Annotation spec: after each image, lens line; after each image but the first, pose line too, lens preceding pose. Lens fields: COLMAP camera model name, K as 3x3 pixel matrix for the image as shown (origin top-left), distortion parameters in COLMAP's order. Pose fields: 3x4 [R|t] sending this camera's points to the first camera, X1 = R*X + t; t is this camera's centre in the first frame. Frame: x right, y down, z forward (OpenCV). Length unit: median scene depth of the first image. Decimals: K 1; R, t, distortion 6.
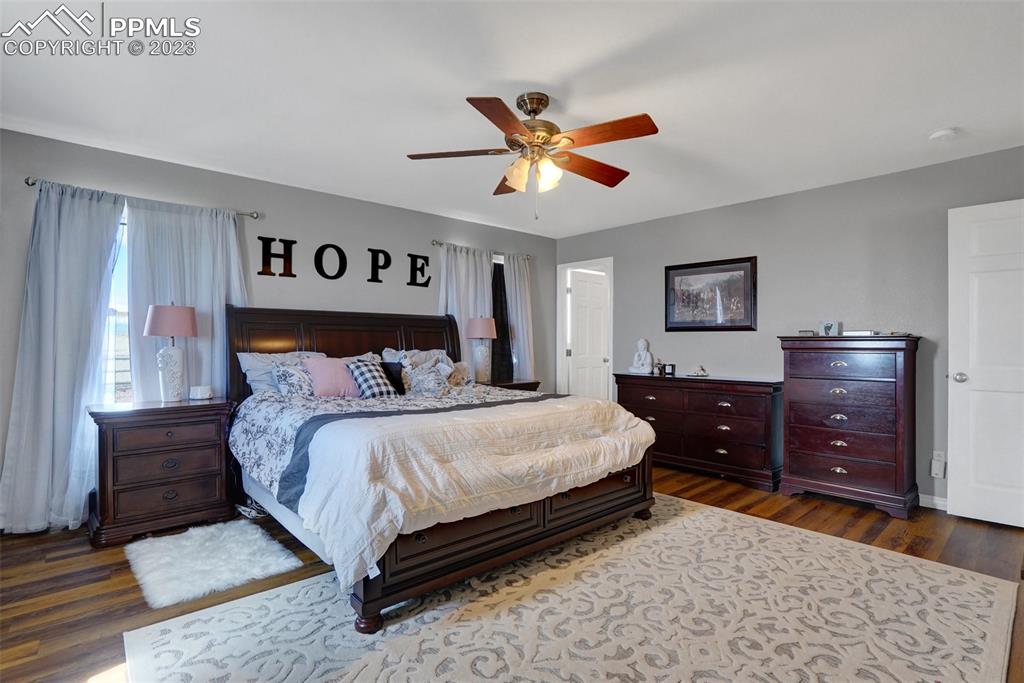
lens RADIAL K [[526.9, 0, 497.2], [0, 526.9, 341.3], [0, 0, 1]] dist [-0.019124, 0.045731]
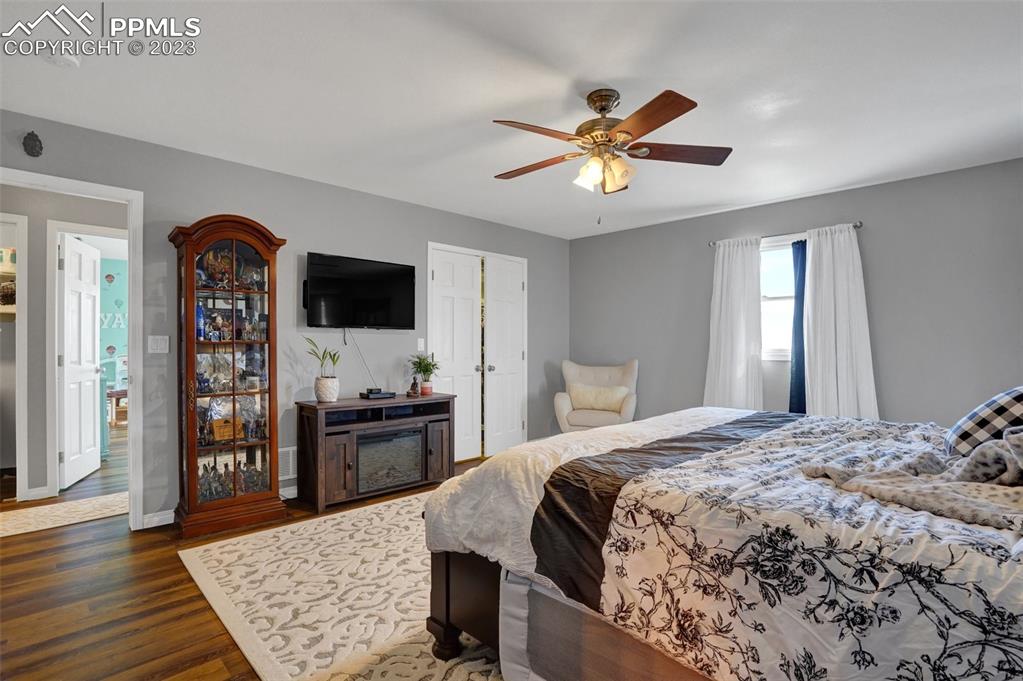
lens RADIAL K [[526.3, 0, 496.7], [0, 526.3, 340.3], [0, 0, 1]] dist [-0.019124, 0.045731]
pose [[-0.998663, -0.006954, -0.051219, 0.268882], [-0.006567, 0.999949, -0.007716, 0.003464], [0.051270, -0.007370, -0.998658, 1.663094]]
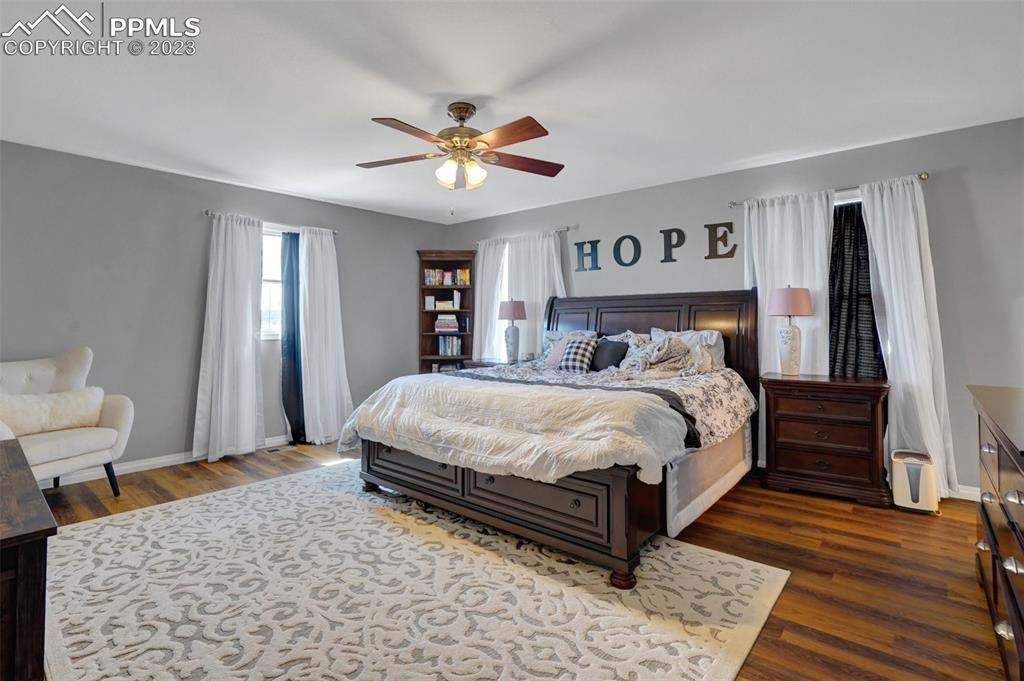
lens RADIAL K [[490.7, 0, 513.6], [0, 490.7, 316.1], [0, 0, 1]] dist [0.002273, 0.024217]
pose [[0.138830, -0.008287, -0.990282, 0.939168], [0.007481, 0.999945, -0.007319, -0.006119], [0.990288, -0.006392, 0.138885, 0.822010]]
